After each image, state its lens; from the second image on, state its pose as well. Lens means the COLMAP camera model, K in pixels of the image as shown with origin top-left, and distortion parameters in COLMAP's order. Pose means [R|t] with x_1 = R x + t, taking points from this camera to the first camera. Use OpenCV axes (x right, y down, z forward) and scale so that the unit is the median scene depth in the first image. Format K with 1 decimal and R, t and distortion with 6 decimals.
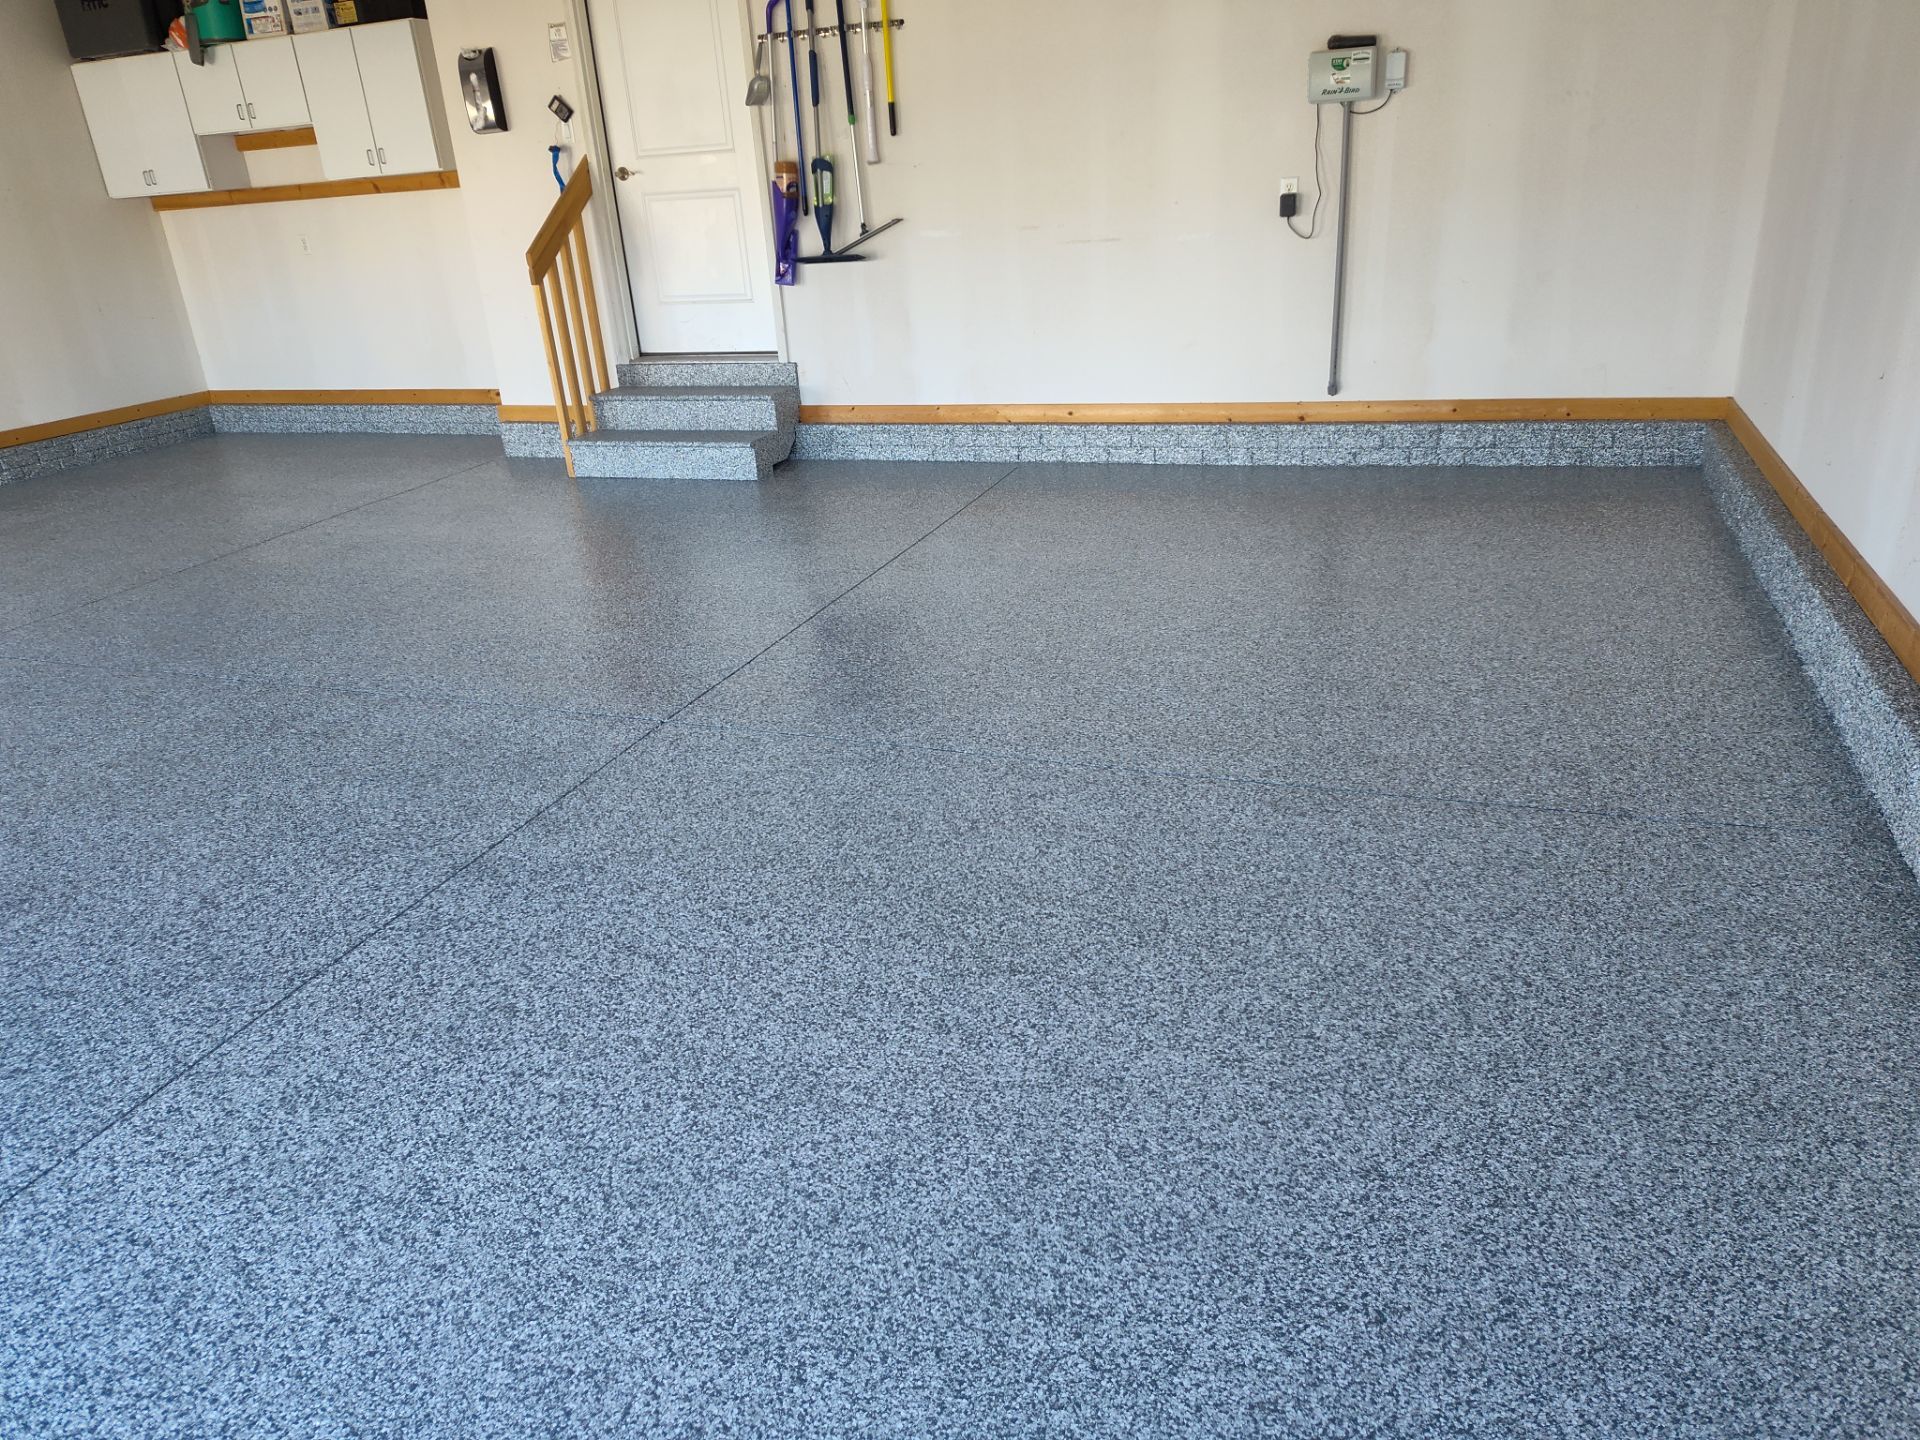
lens RADIAL K [[1311.5, 0, 951.0], [0, 1311.5, 719.2], [0, 0, 1]] dist [0.060605, -0.068973]
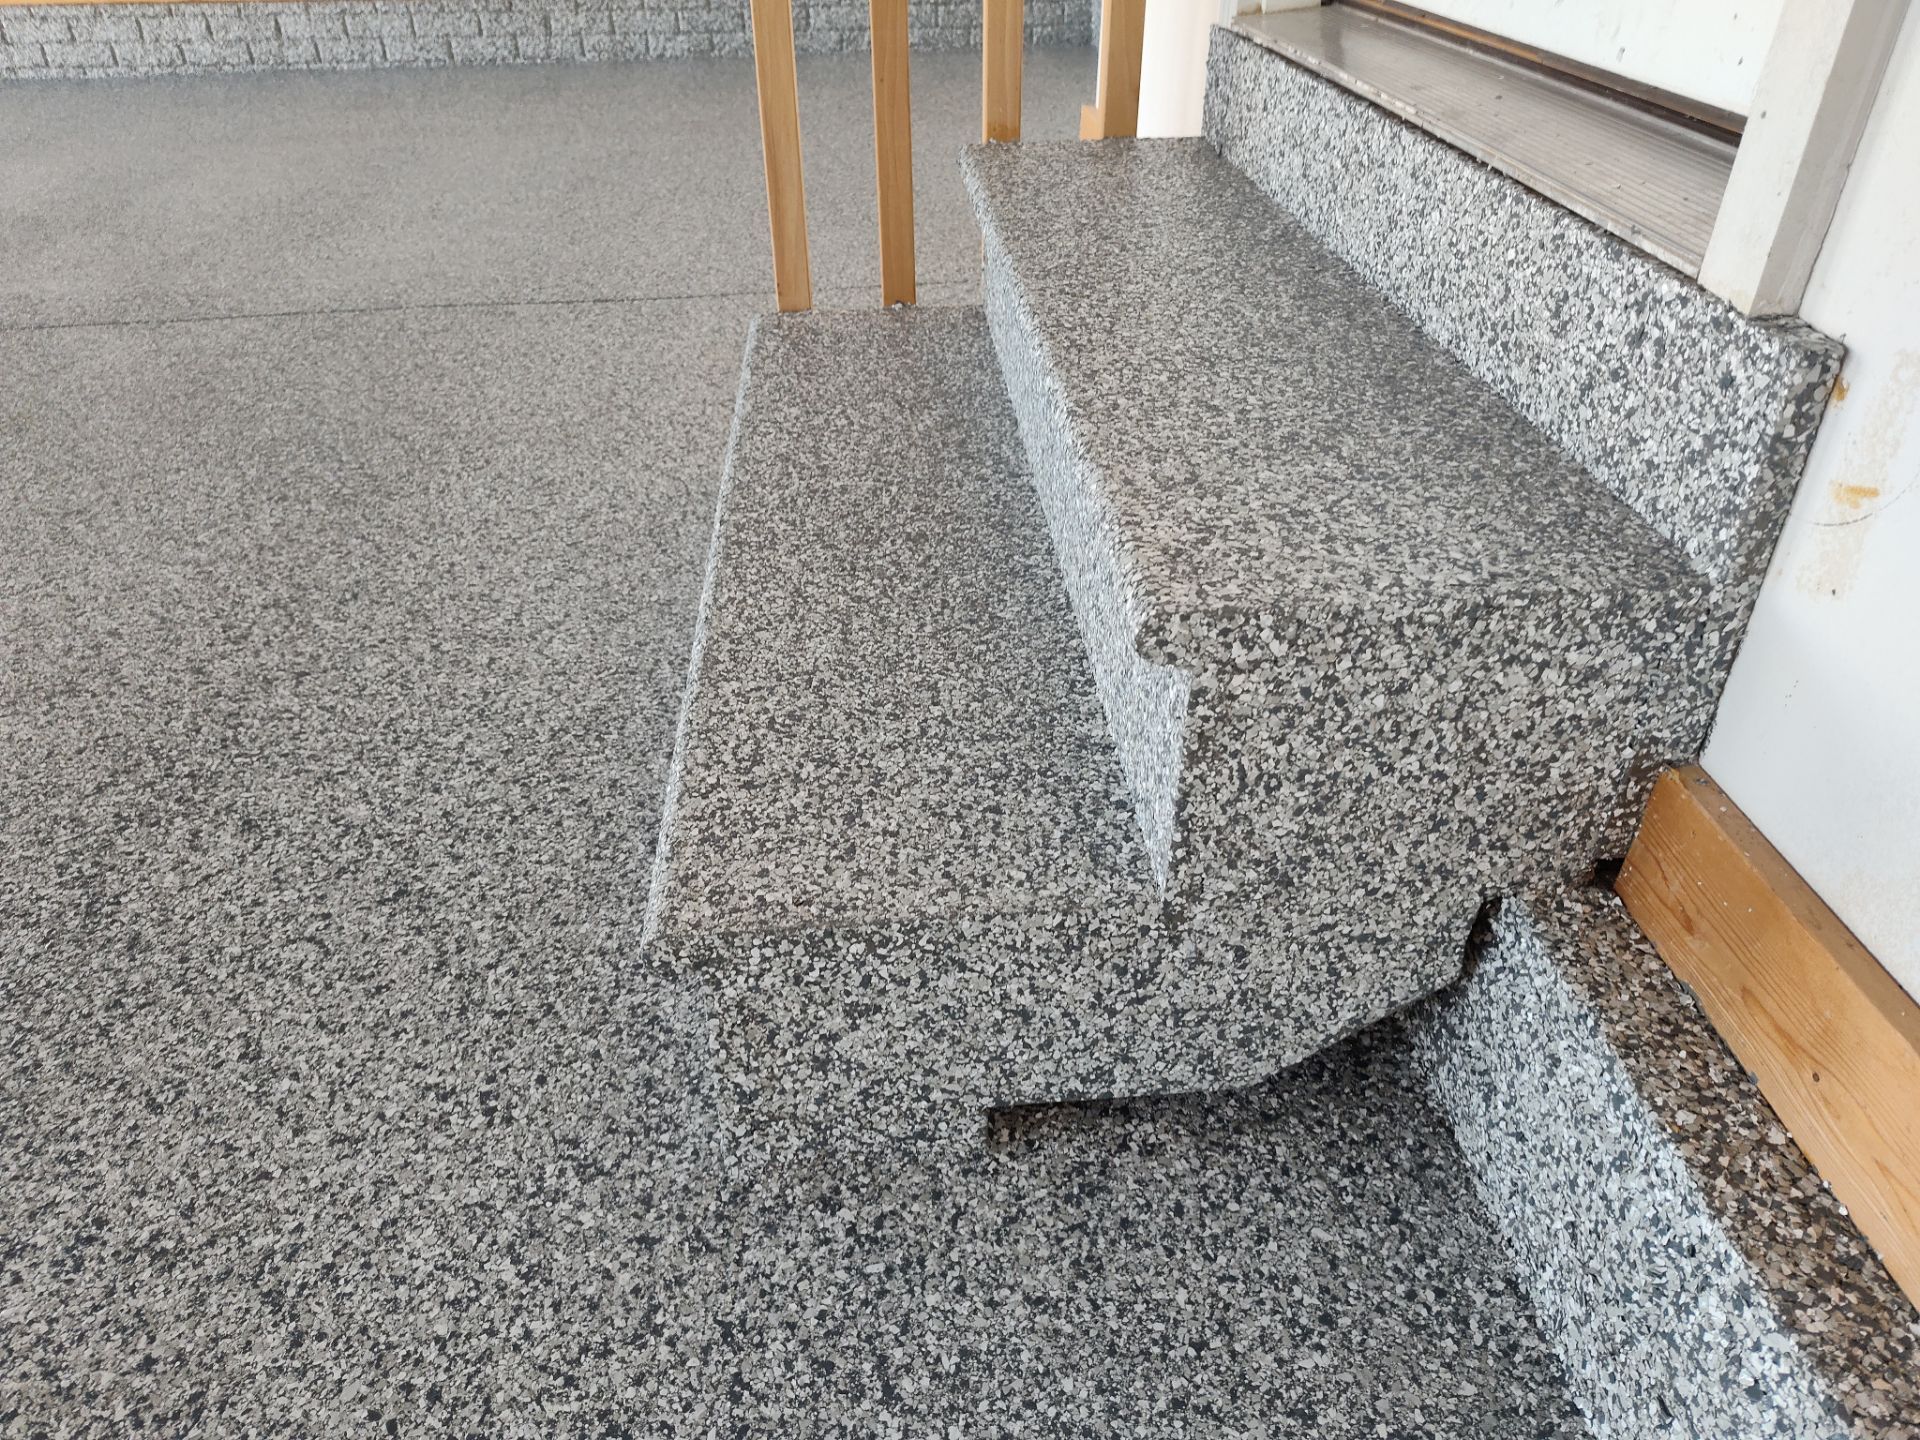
lens RADIAL K [[1339.3, 0, 954.1], [0, 1339.3, 681.8], [0, 0, 1]] dist [0.100798, -0.158641]
pose [[0.414344, 0.537674, -0.734320, -0.089548], [-0.370398, 0.836618, 0.403578, -0.354926], [0.831339, 0.104770, 0.545802, 1.210299]]
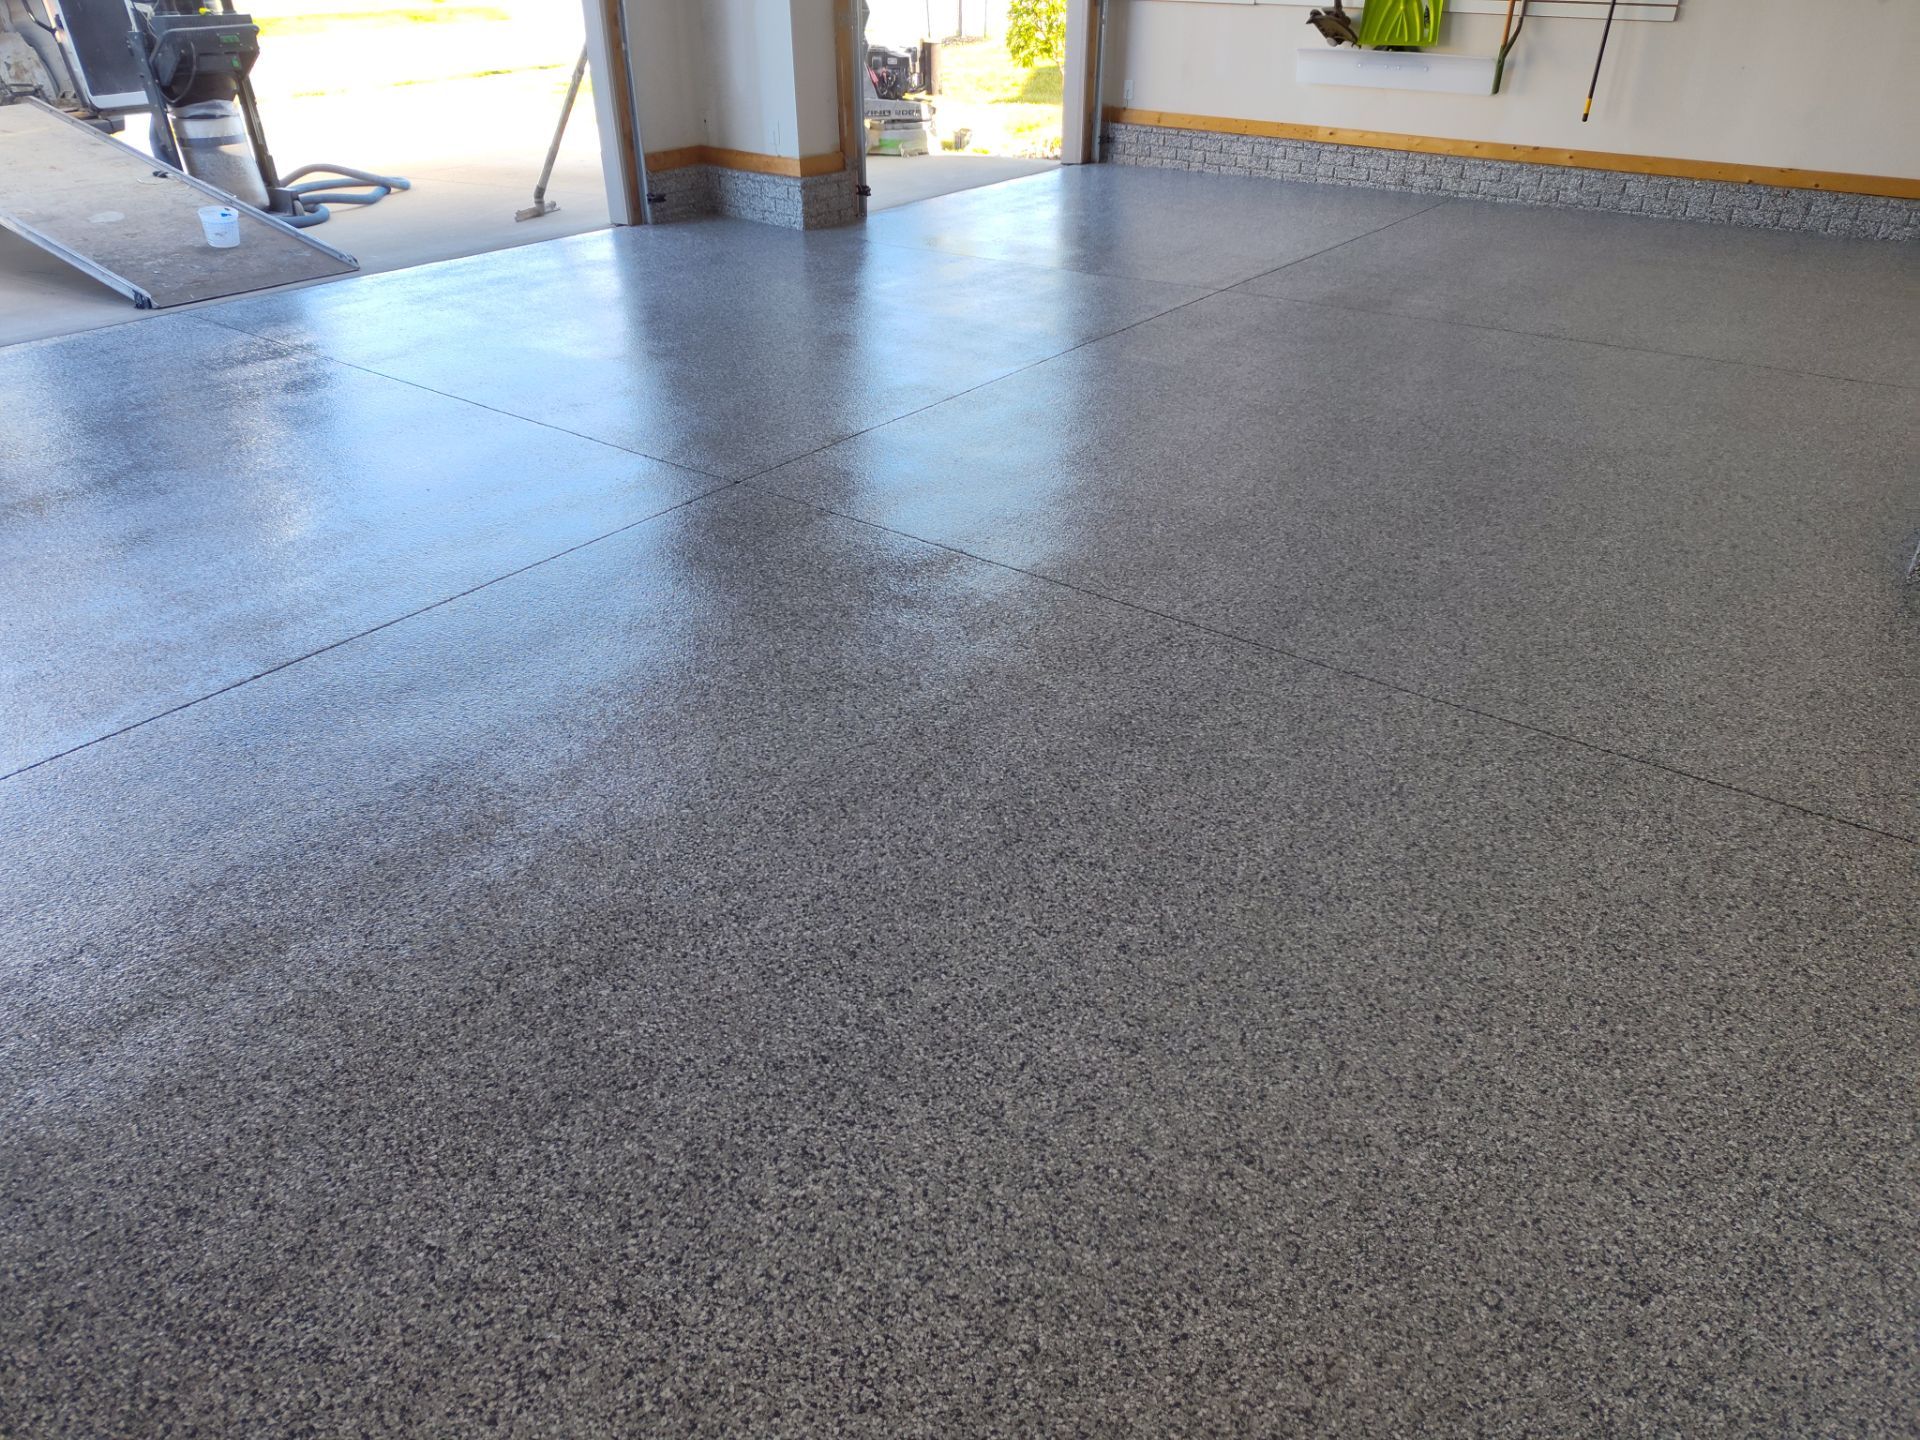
lens RADIAL K [[1269.7, 0, 911.6], [0, 1269.7, 713.8], [0, 0, 1]] dist [0.044001, -0.038917]
pose [[-0.316458, 0.551820, -0.771589, 0.468441], [-0.346029, 0.690194, 0.635528, -0.414106], [0.883243, 0.468110, -0.027472, 0.910198]]
